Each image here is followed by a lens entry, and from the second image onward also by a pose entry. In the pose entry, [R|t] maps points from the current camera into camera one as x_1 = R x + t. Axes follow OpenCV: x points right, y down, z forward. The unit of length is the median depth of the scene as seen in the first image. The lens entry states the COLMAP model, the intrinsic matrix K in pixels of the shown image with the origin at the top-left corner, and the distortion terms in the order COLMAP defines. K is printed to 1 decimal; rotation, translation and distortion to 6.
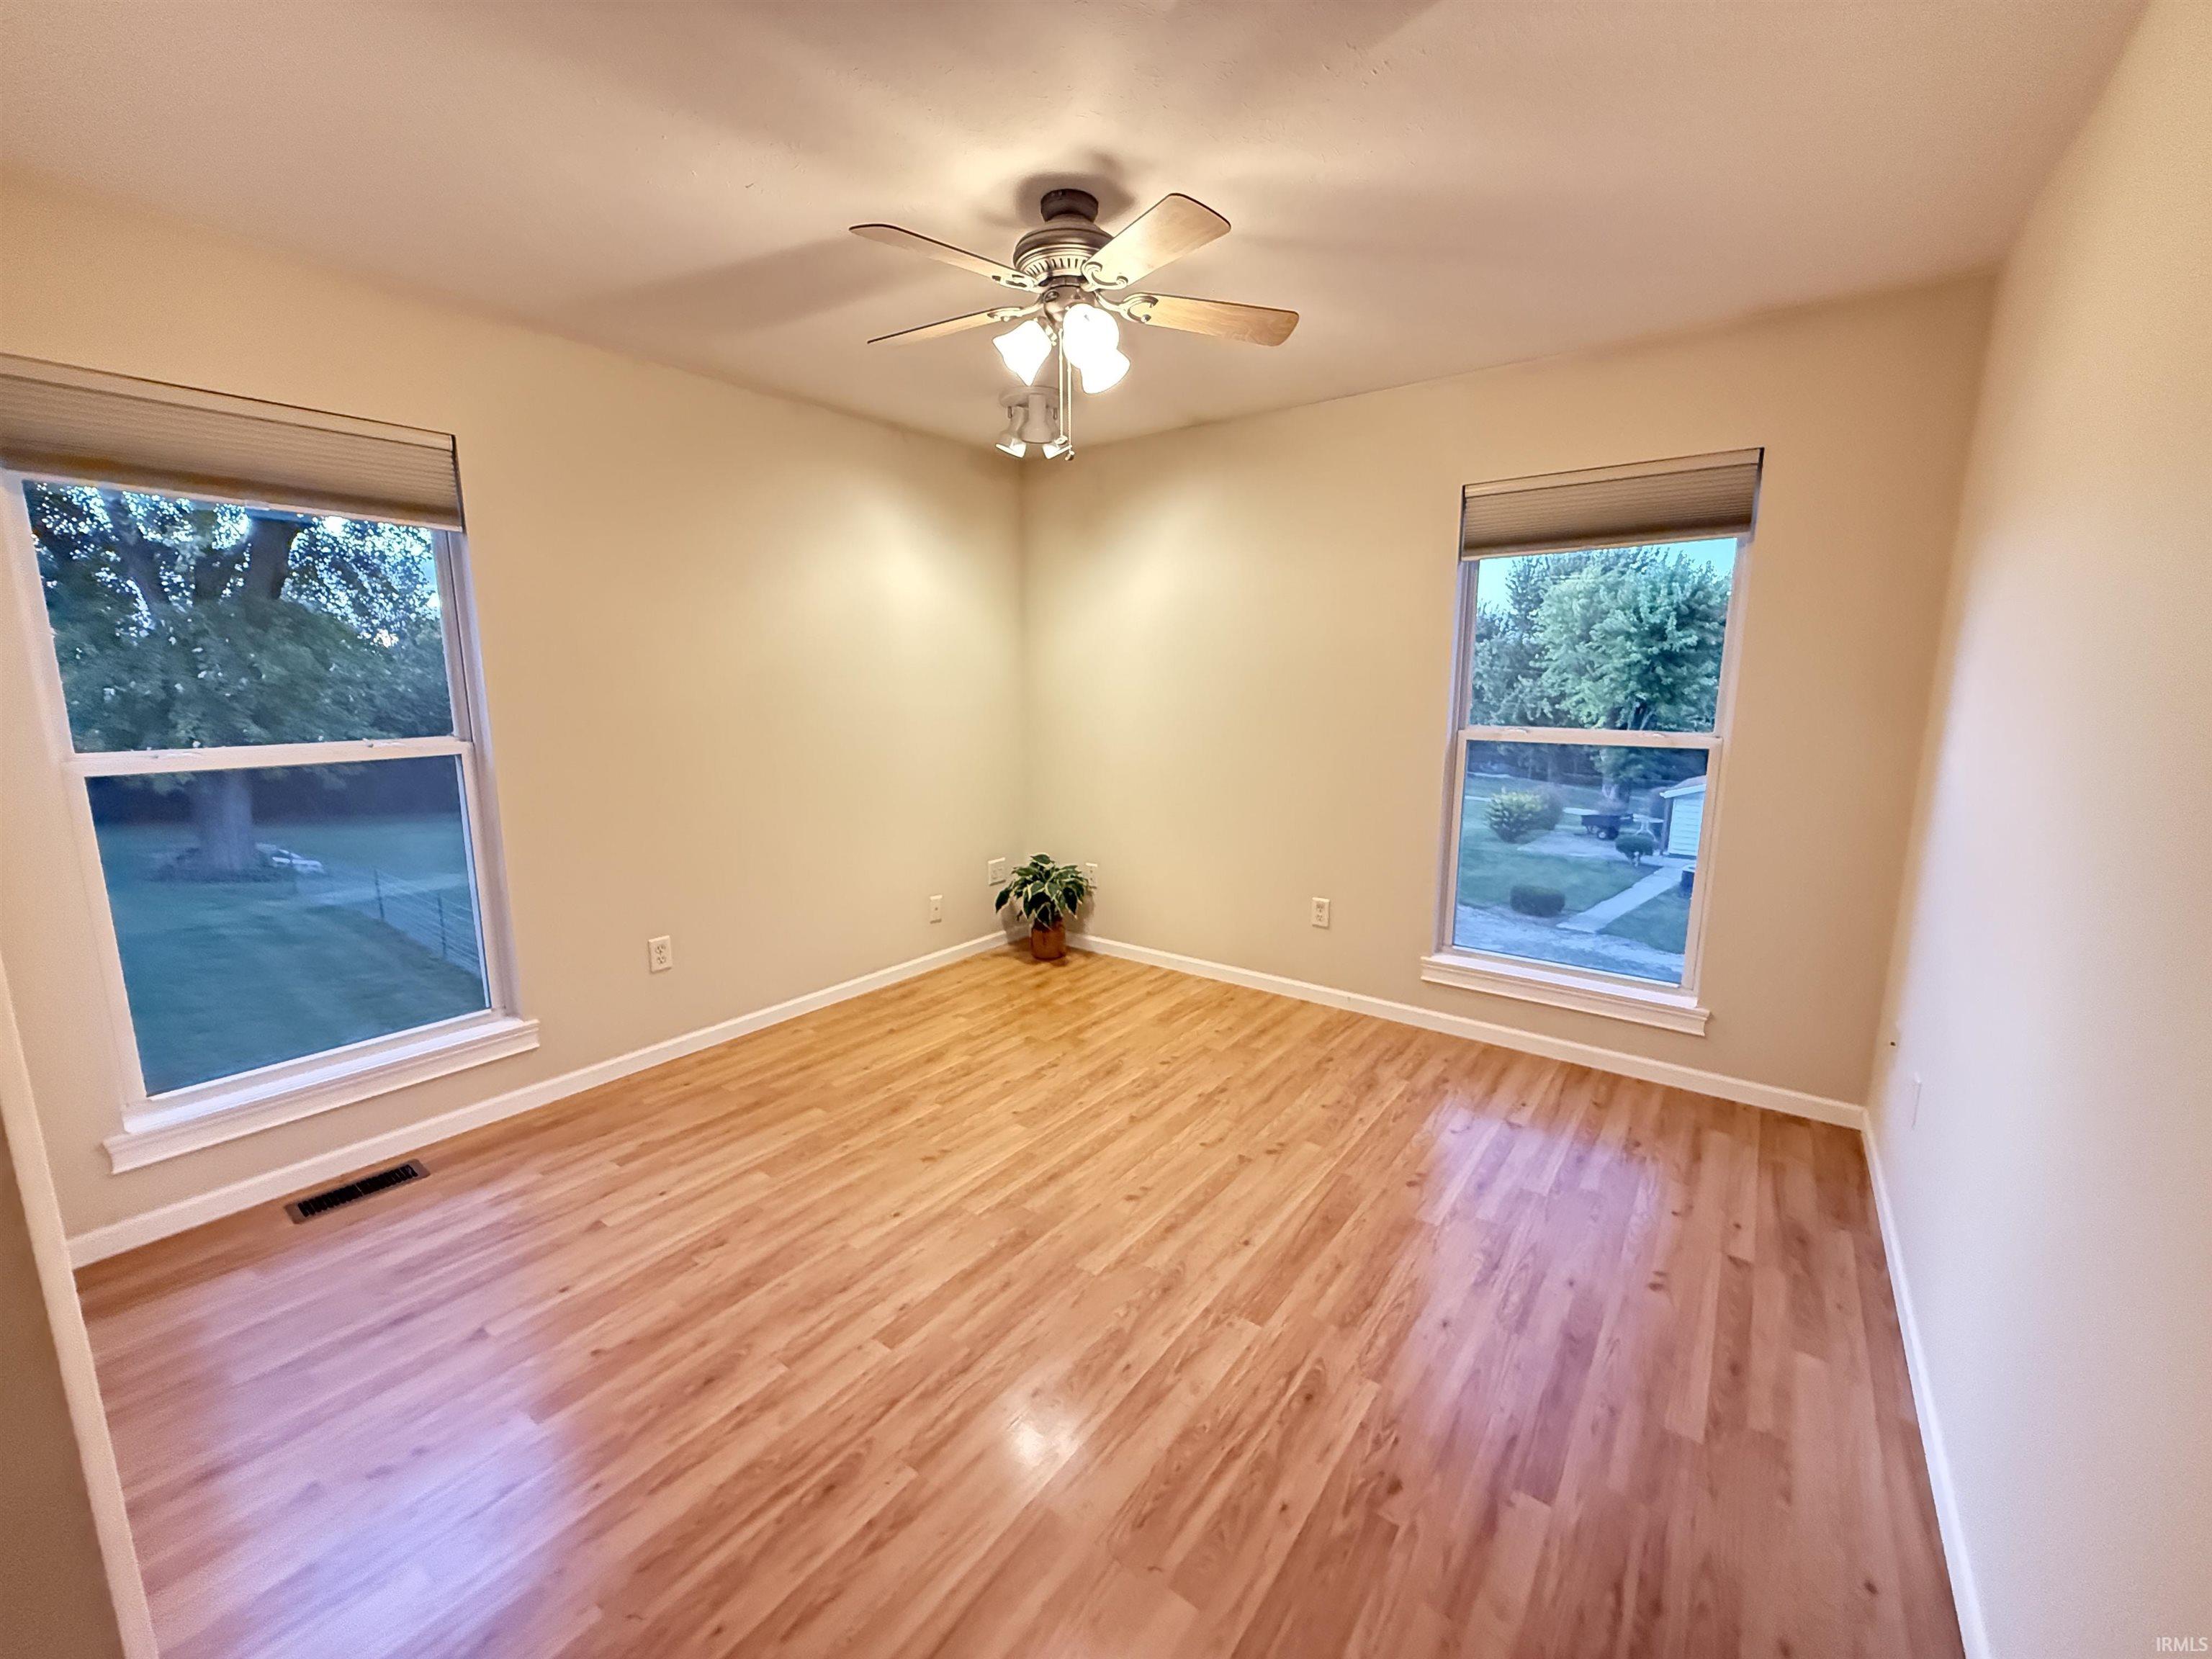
lens RADIAL K [[885.7, 0, 1100.6], [0, 885.7, 828.2], [0, 0, 1]] dist [0.002928, -0.000108]
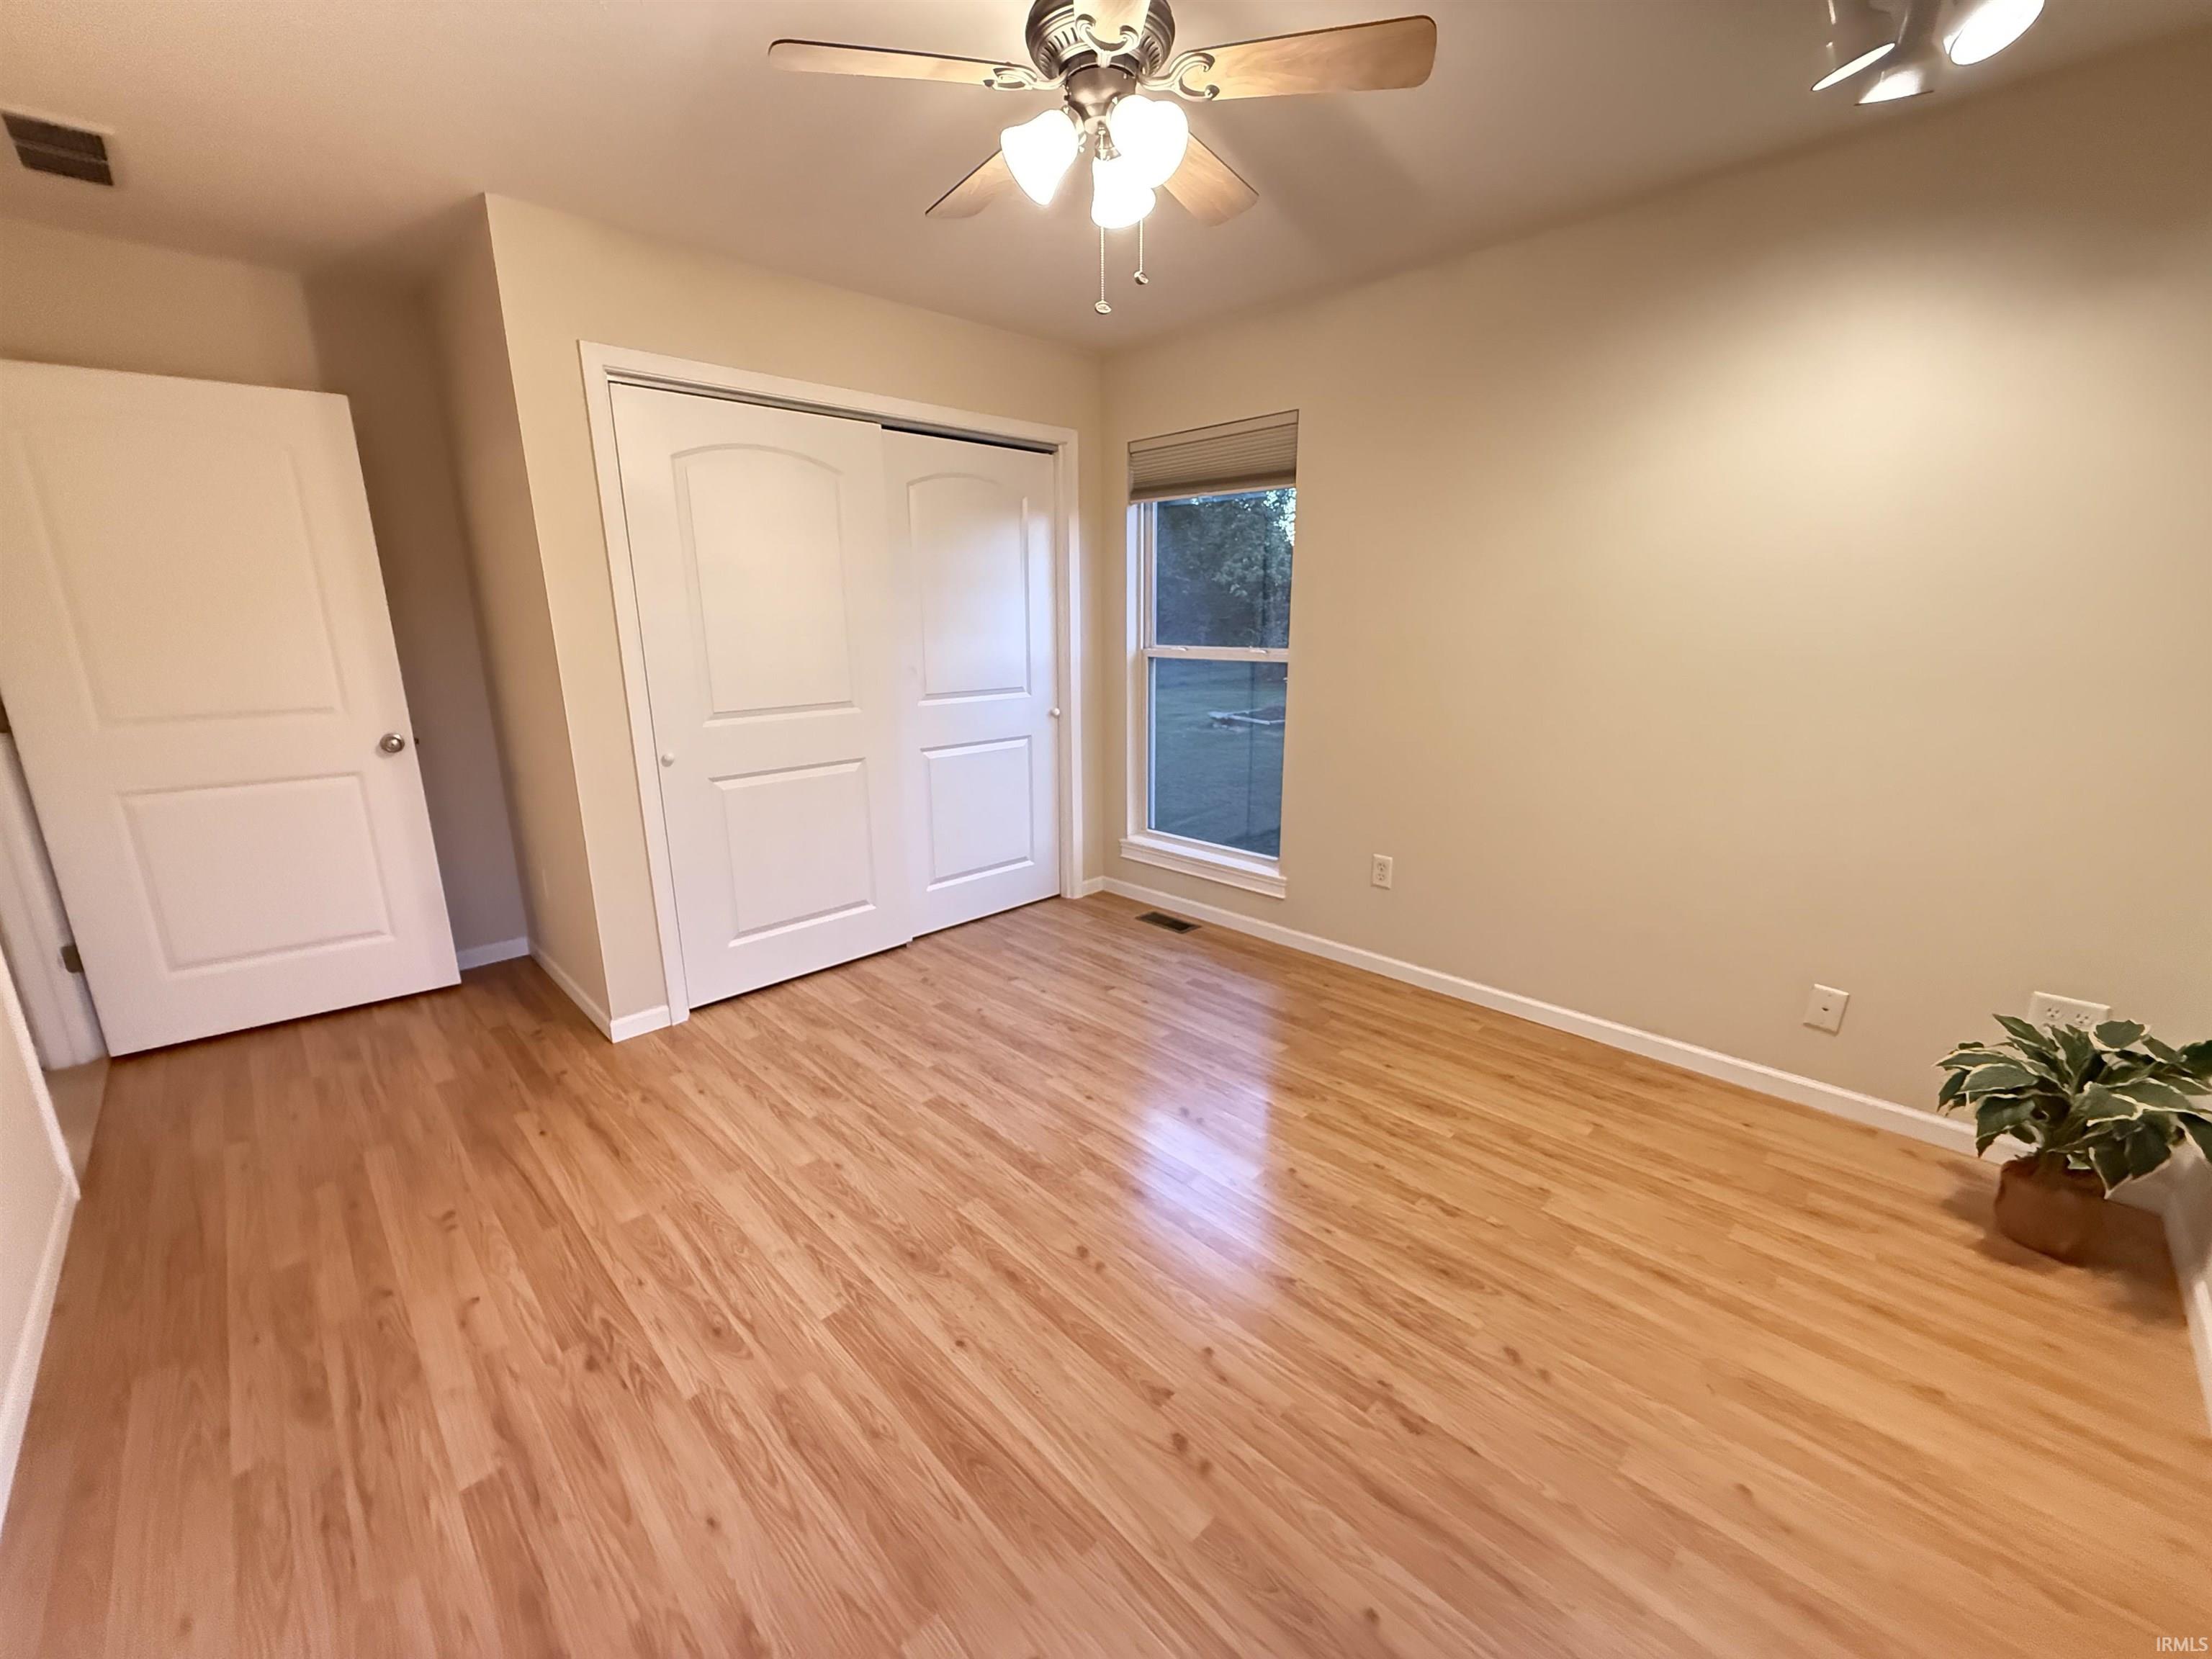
lens RADIAL K [[885.7, 0, 1101.1], [0, 885.7, 834.6], [0, 0, 1]] dist [0.002928, -0.000108]
pose [[-0.155062, 0.243704, -0.957374, 0.748394], [-0.157832, 0.950536, 0.267527, -0.174569], [0.975215, 0.192588, -0.108927, 1.075002]]
